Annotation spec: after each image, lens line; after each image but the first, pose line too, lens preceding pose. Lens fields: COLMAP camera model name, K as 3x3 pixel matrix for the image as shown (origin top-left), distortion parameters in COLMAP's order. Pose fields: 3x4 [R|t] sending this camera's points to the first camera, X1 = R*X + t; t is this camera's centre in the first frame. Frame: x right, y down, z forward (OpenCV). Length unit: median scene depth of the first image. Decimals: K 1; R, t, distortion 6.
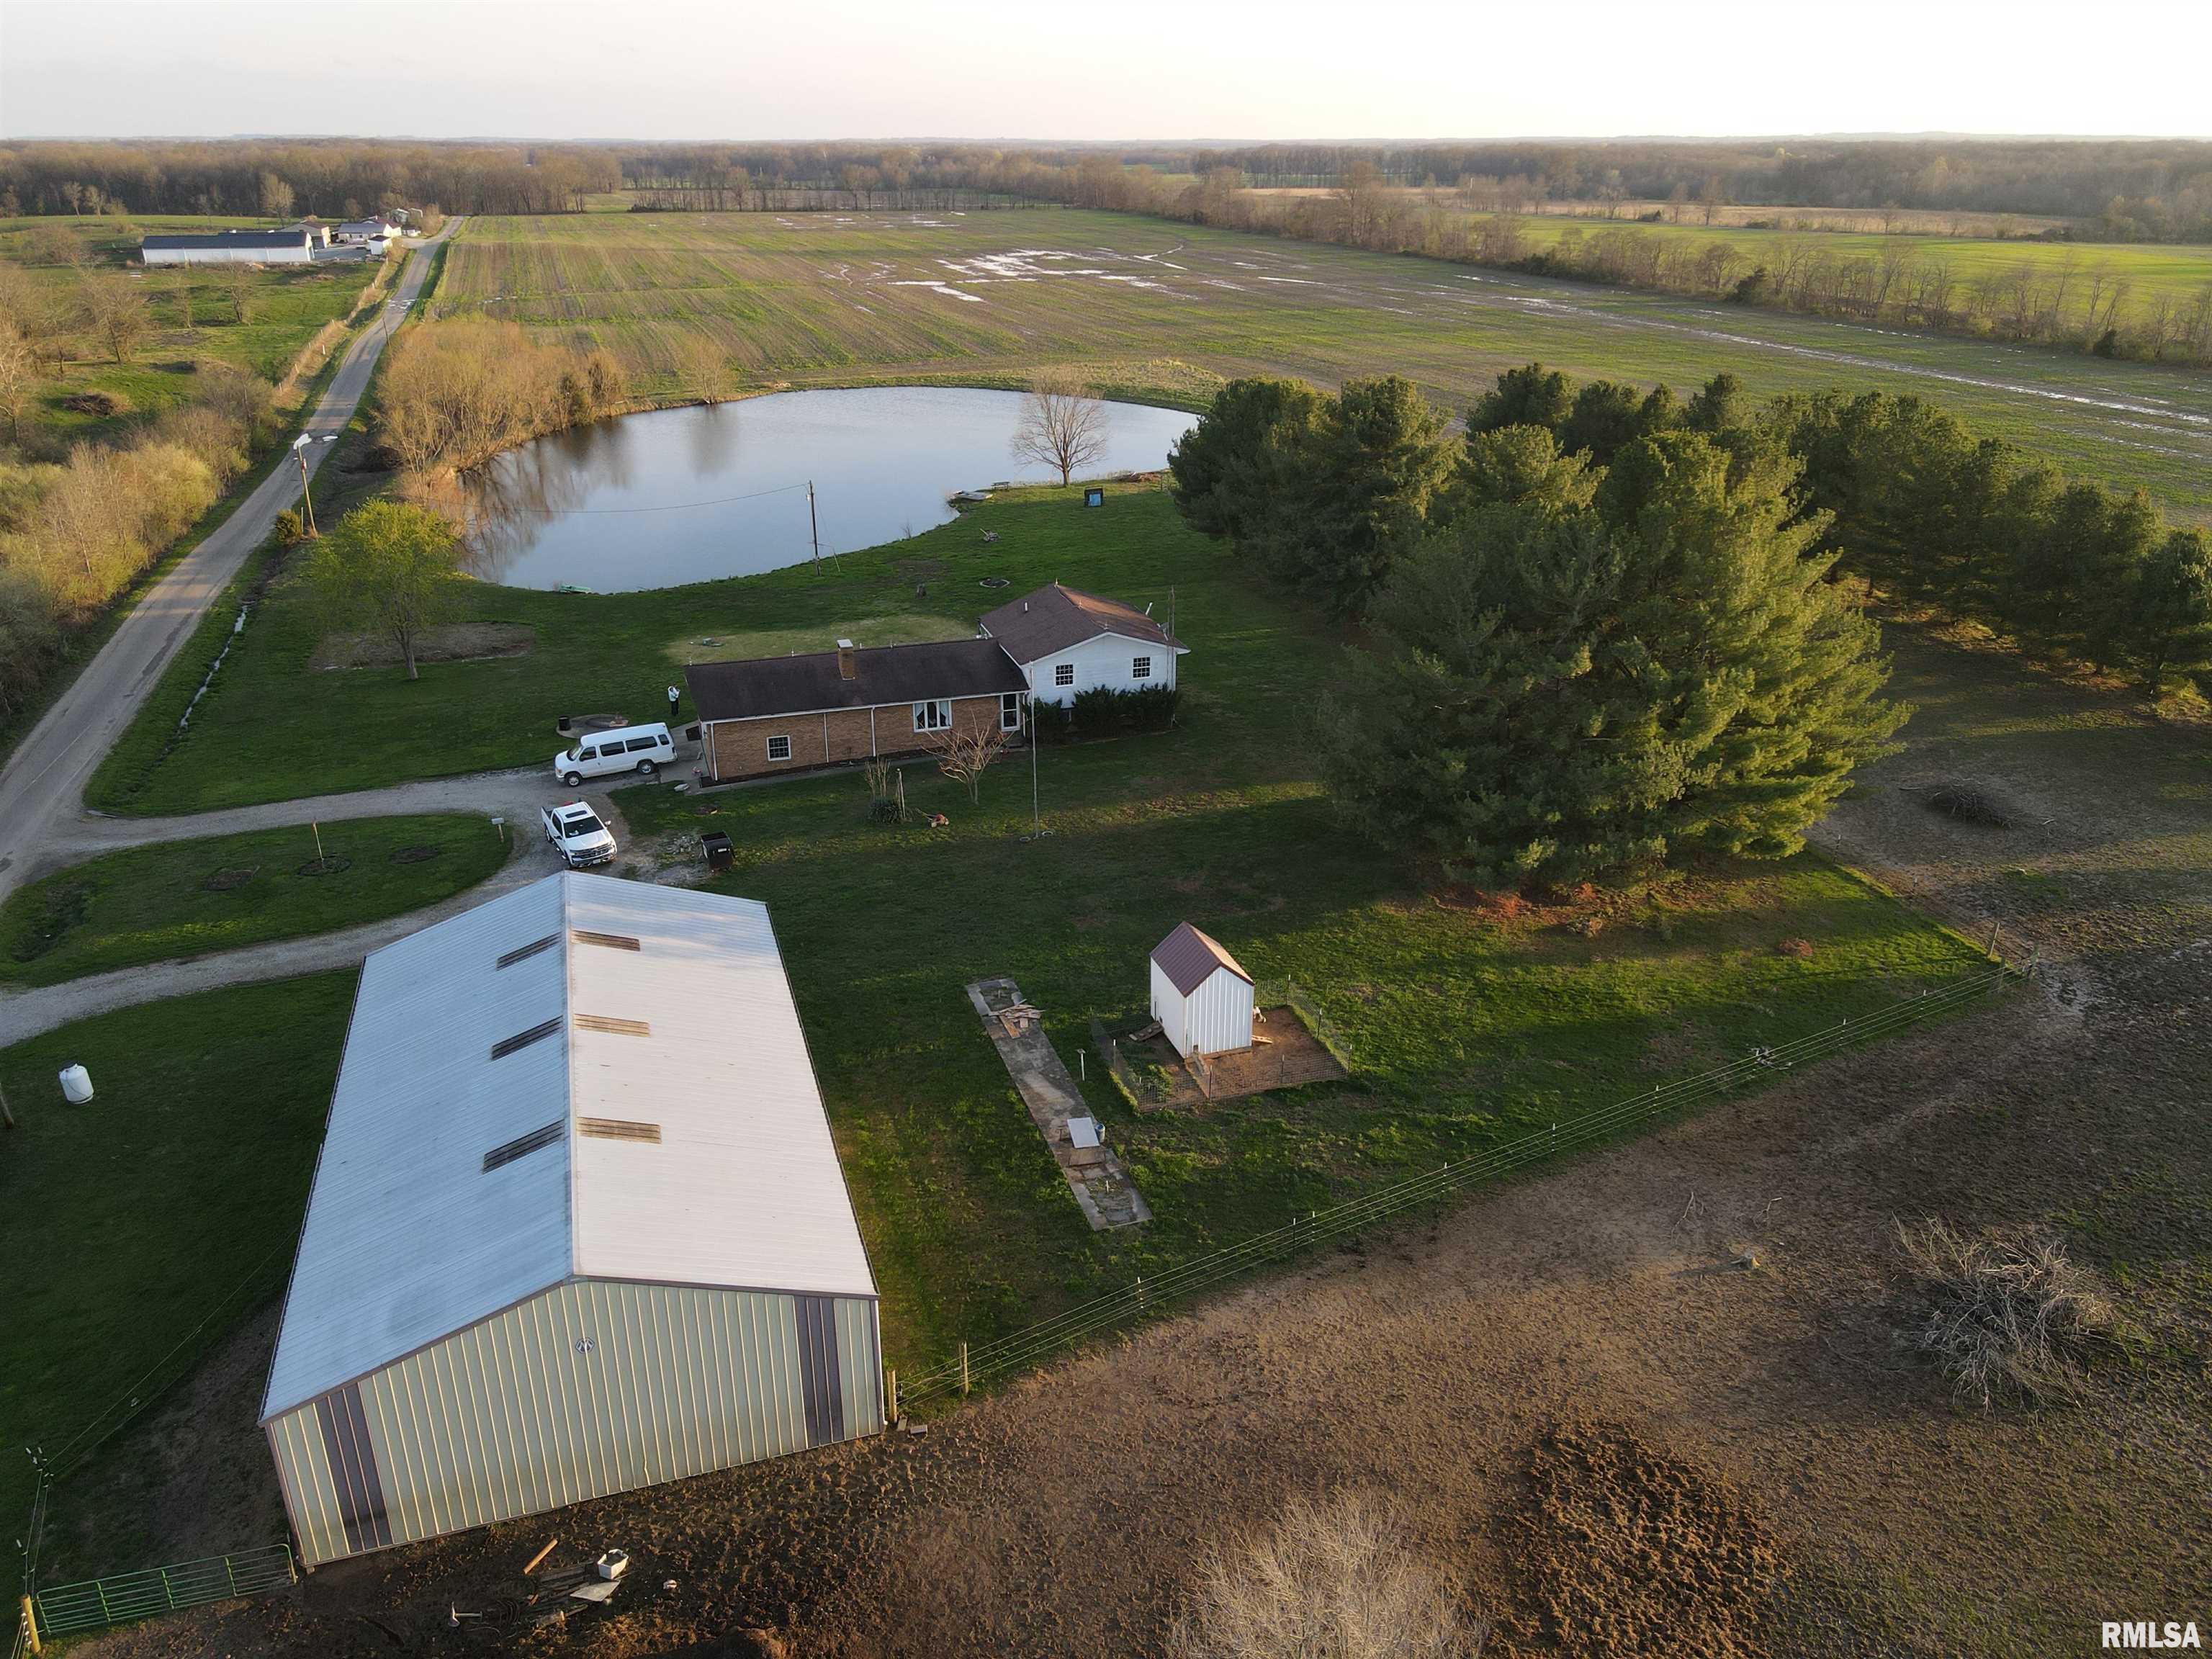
lens RADIAL K [[1596.5, 0, 1106.0], [0, 1596.5, 829.5], [0, 0, 1]] dist [0.003908, 0.002074]
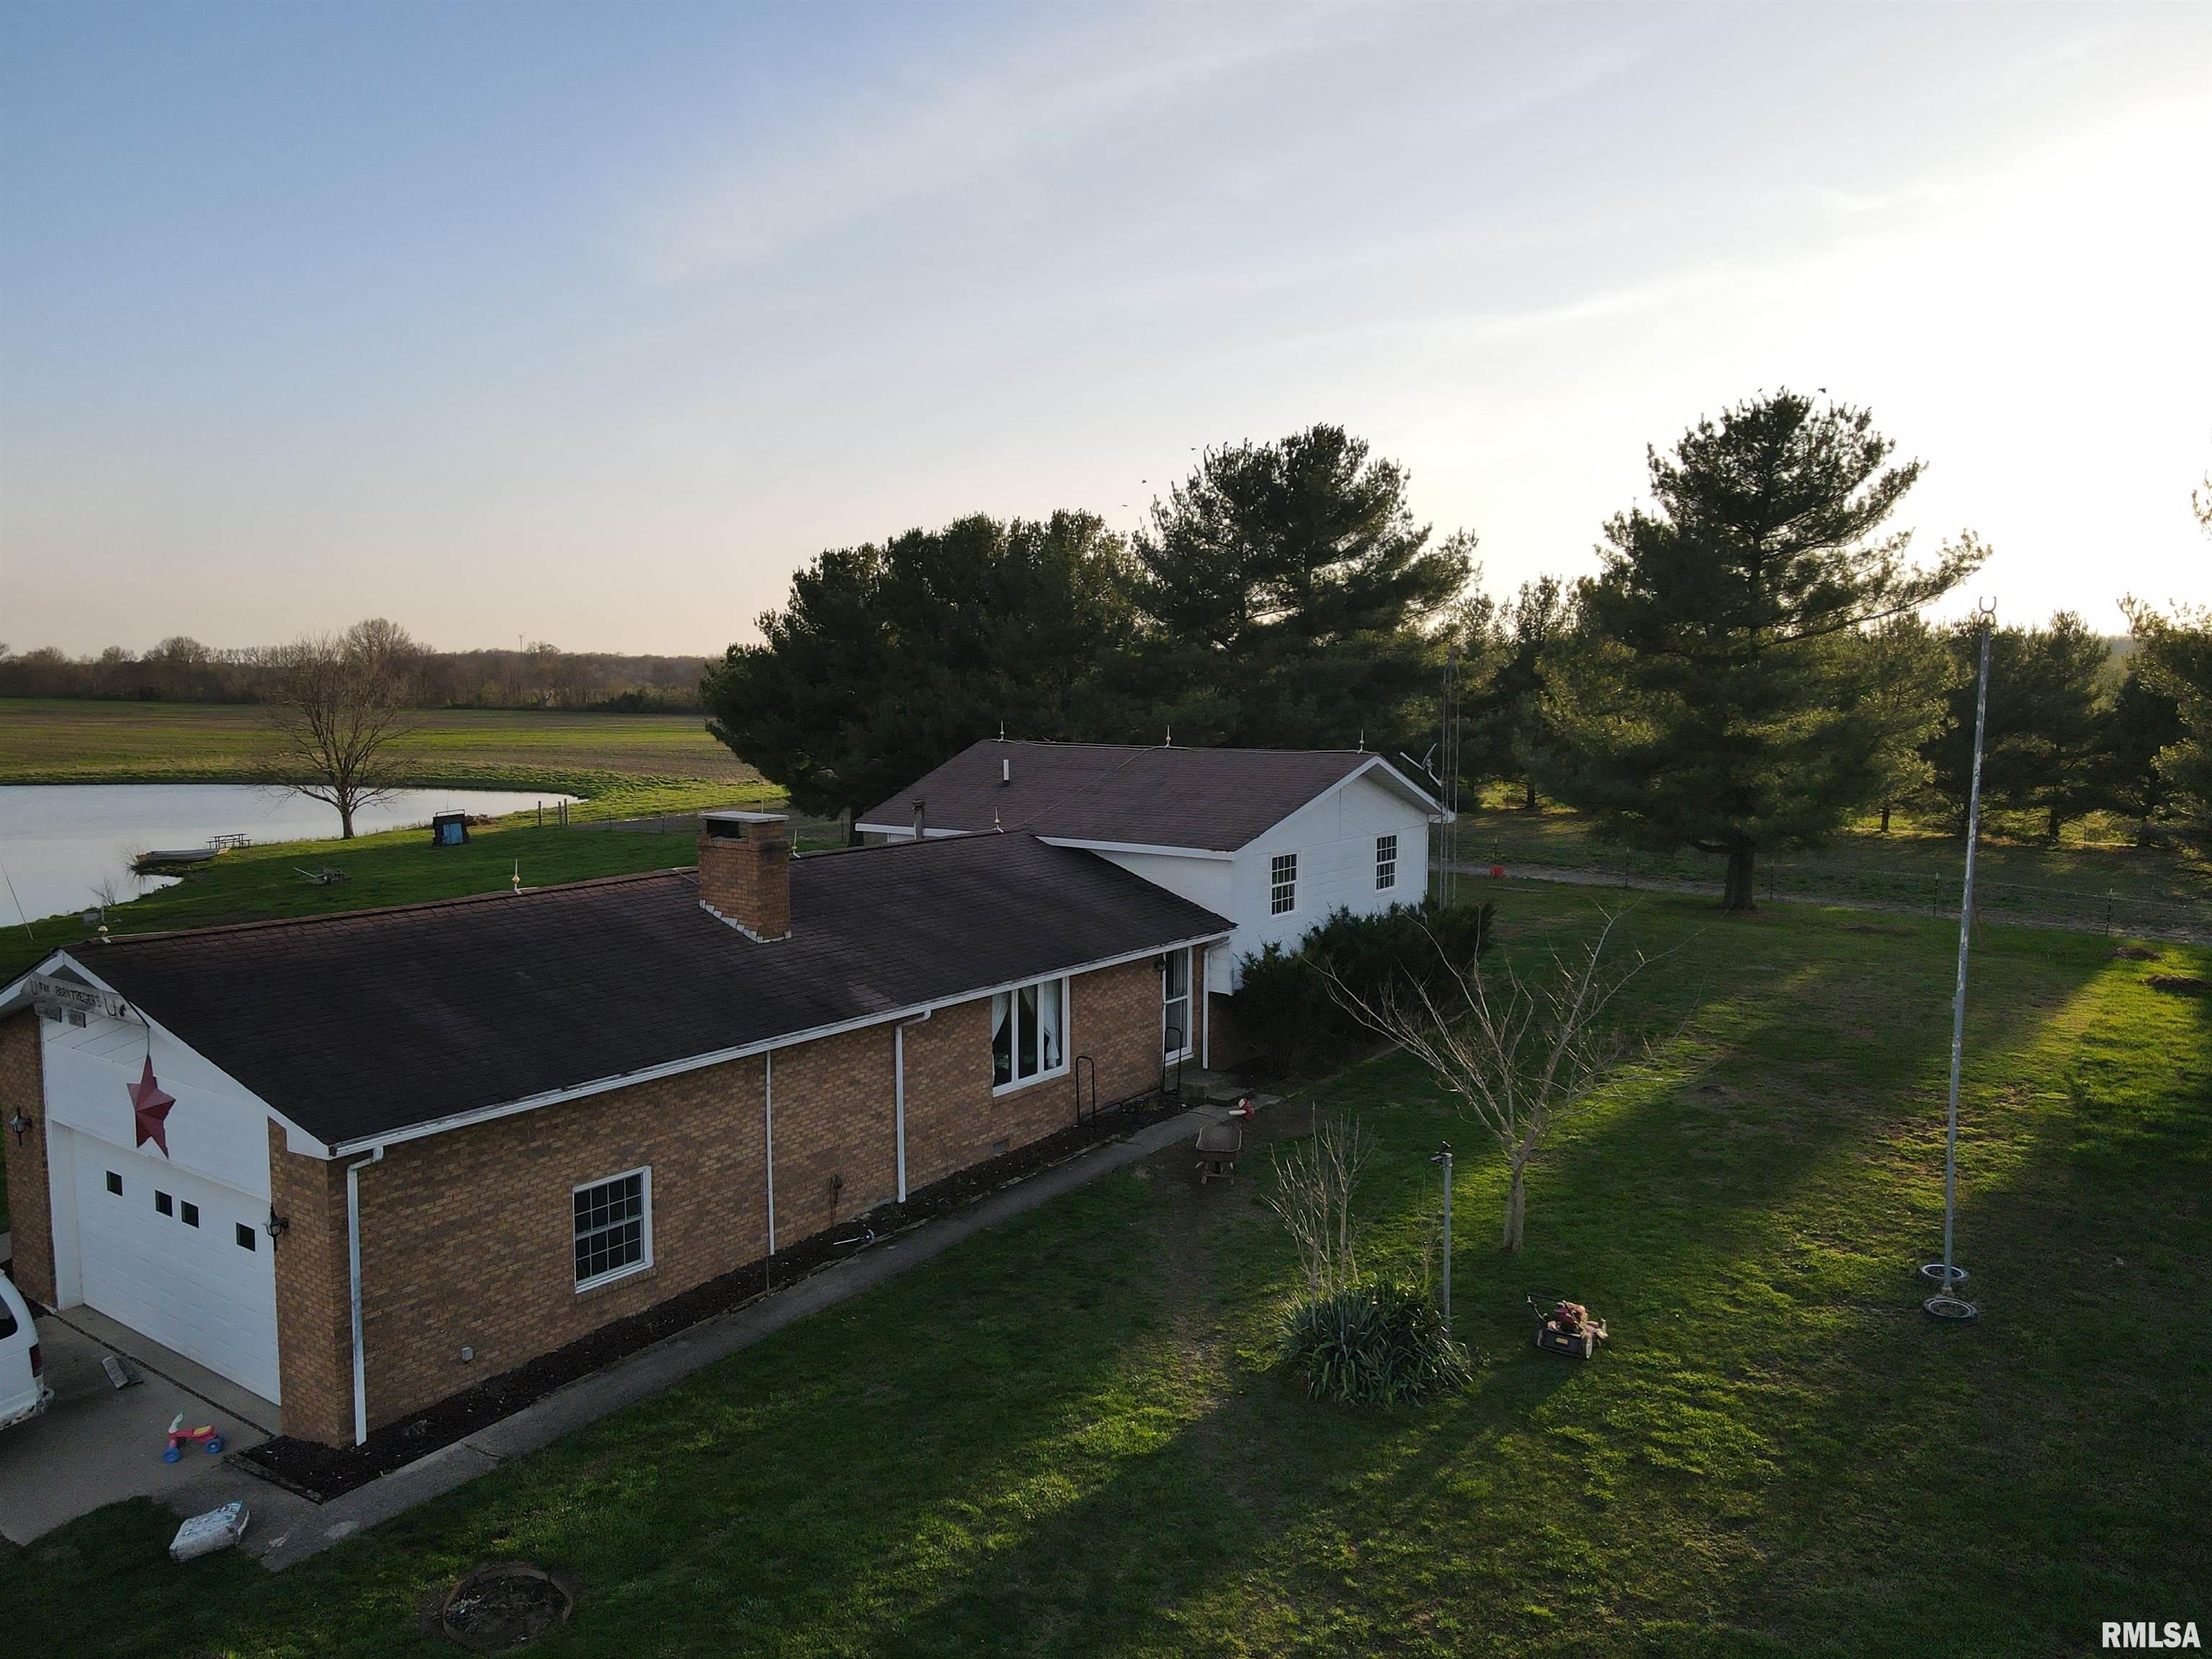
lens RADIAL K [[1596.5, 0, 1106.0], [0, 1596.5, 829.5], [0, 0, 1]] dist [0.003908, 0.002074]
pose [[0.798556, -0.055920, 0.599317, -0.275072], [0.242266, 0.941326, -0.234975, -0.032394], [-0.551013, 0.332835, 0.765249, 0.735099]]
